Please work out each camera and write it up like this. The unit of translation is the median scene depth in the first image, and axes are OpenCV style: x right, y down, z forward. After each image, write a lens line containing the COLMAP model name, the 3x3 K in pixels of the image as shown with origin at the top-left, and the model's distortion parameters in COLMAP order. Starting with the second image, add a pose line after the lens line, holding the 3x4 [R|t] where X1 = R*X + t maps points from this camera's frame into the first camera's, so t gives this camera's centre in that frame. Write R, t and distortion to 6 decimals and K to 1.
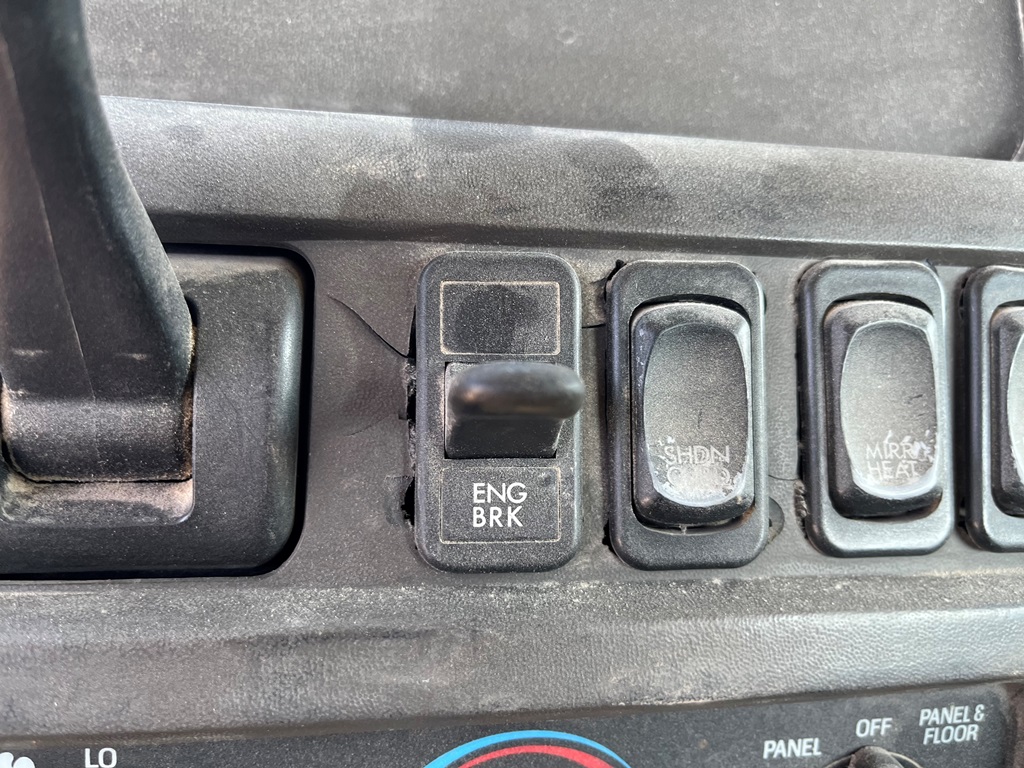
lens RADIAL K [[773.2, 0, 503.5], [0, 773.2, 381.5], [0, 0, 1]] dist [-0.006769, -0.014391]
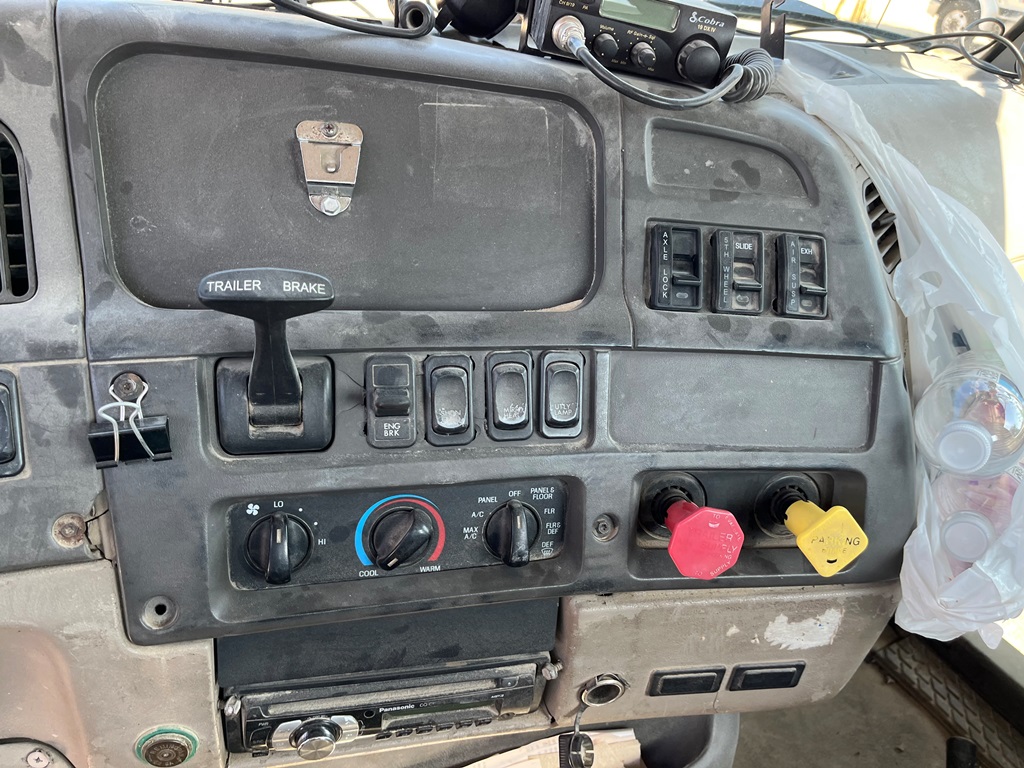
lens RADIAL K [[773.2, 0, 519.0], [0, 773.2, 381.0], [0, 0, 1]] dist [-0.006769, -0.014391]
pose [[0.996136, -0.021032, 0.085269, 0.260010], [0.009279, 0.990673, 0.135947, -0.500858], [-0.087333, -0.134630, 0.987040, -2.345221]]
